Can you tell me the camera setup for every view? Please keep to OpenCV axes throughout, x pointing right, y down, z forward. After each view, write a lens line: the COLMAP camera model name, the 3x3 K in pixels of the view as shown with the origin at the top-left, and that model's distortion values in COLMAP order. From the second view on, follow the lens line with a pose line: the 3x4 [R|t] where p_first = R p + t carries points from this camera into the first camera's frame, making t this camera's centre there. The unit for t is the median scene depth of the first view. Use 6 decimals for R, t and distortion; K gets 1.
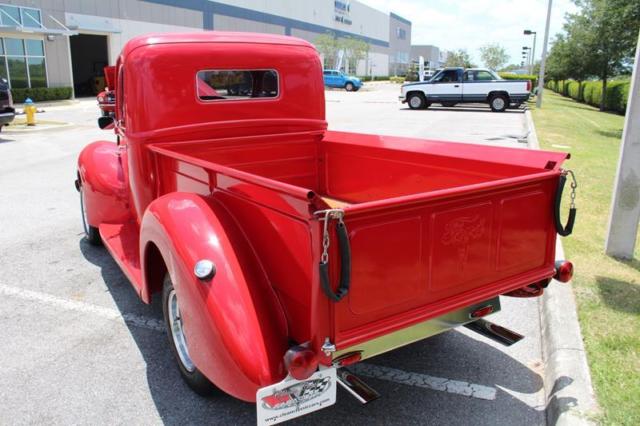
lens RADIAL K [[530.8, 0, 311.1], [0, 530.8, 213.5], [0, 0, 1]] dist [-0.167735, 0.148298]
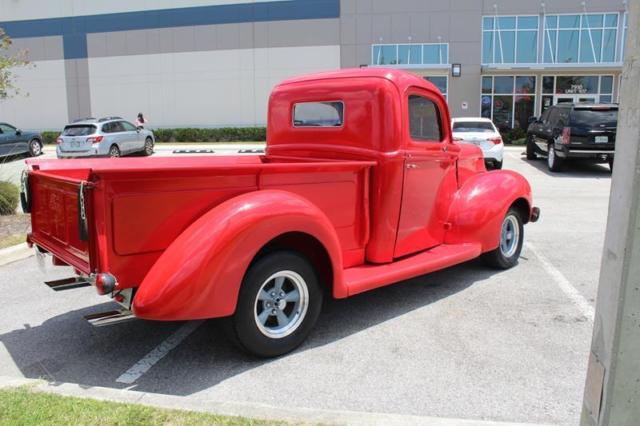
lens RADIAL K [[530.8, 0, 311.1], [0, 530.8, 213.5], [0, 0, 1]] dist [-0.167735, 0.148298]
pose [[0.170609, 0.170916, -0.970402, 1.642196], [-0.246621, 0.960901, 0.125884, -0.275856], [0.953976, 0.217844, 0.206090, 1.220916]]
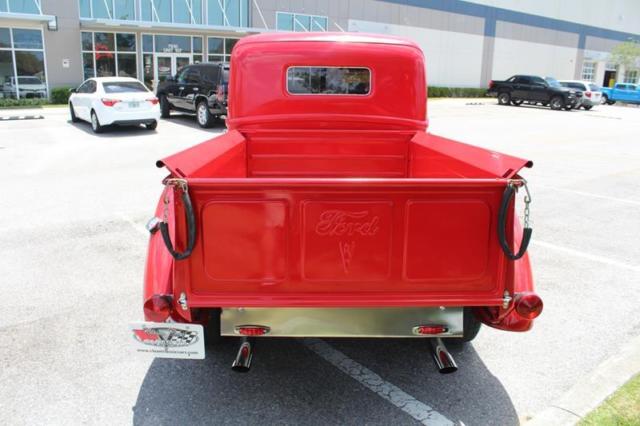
lens RADIAL K [[530.8, 0, 311.1], [0, 530.8, 213.5], [0, 0, 1]] dist [-0.167735, 0.148298]
pose [[0.858244, 0.141205, -0.493435, 0.612543], [-0.147659, 0.988694, 0.026105, -0.003432], [0.491542, 0.050456, 0.869391, 0.106805]]
